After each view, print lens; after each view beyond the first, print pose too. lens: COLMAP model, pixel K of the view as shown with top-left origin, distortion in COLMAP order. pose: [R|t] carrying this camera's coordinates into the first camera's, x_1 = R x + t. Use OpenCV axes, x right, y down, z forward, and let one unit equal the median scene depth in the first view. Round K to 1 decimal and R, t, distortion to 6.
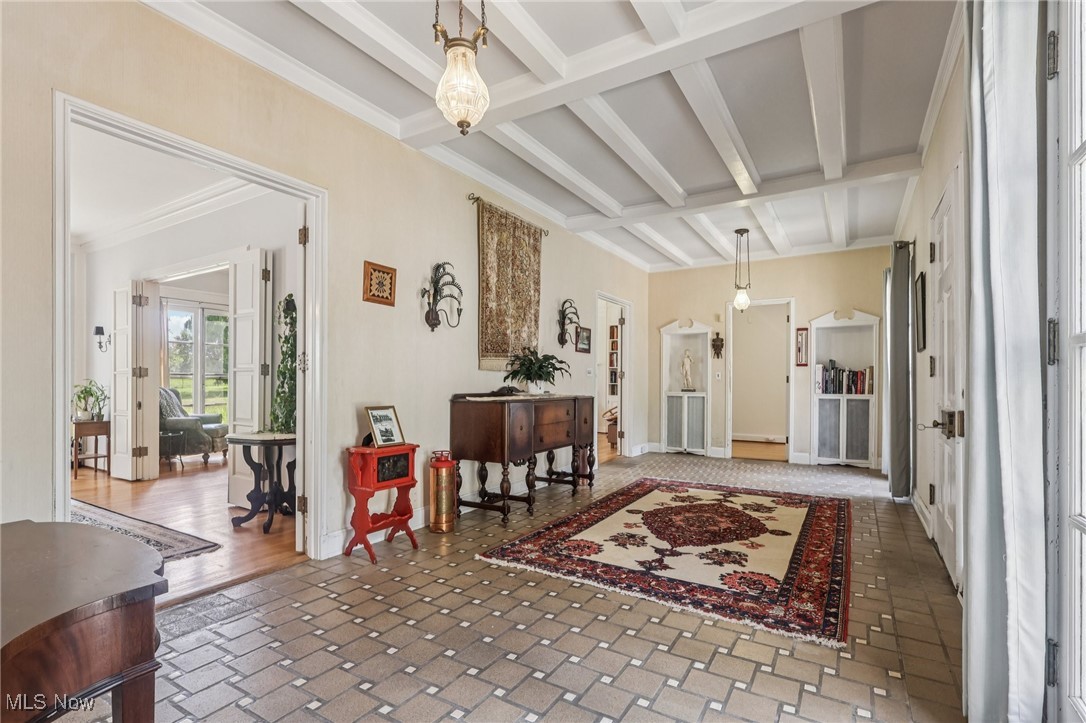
lens RADIAL K [[506.4, 0, 530.5], [0, 506.4, 374.1], [0, 0, 1]] dist [-0.002282, 0.000052]
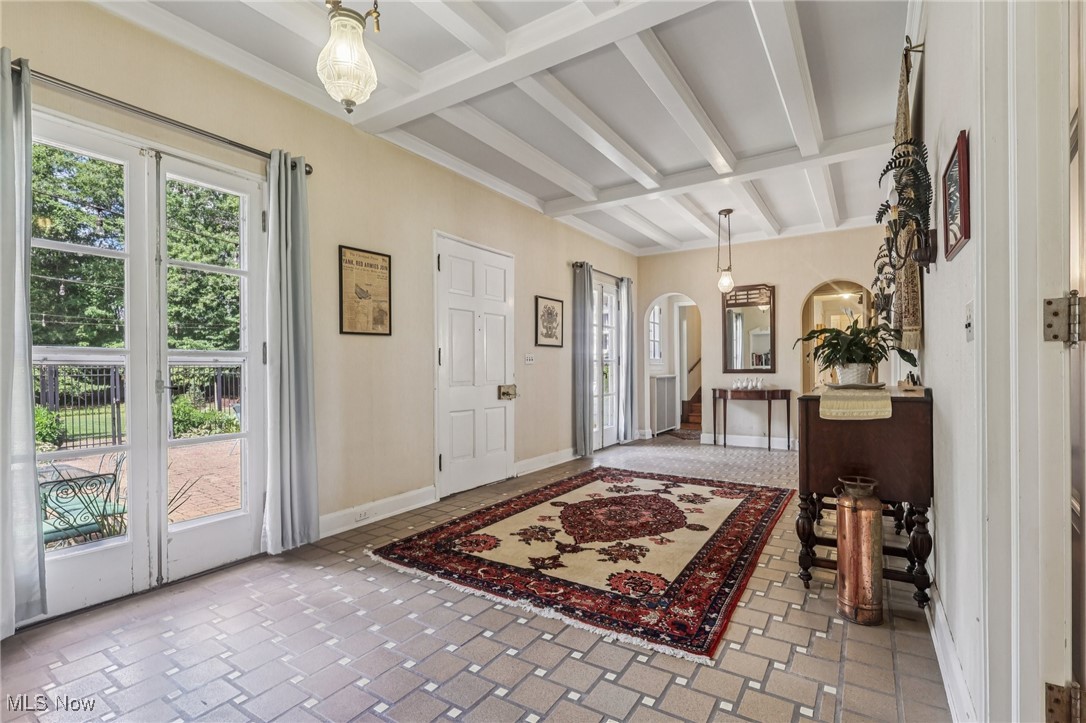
lens RADIAL K [[506.4, 0, 530.5], [0, 506.4, 374.1], [0, 0, 1]] dist [-0.002282, 0.000052]
pose [[-0.999736, 0.005262, 0.022380, 0.504387], [0.005159, 0.999976, -0.004680, 0.031164], [-0.022404, -0.004564, -0.999739, 2.023136]]
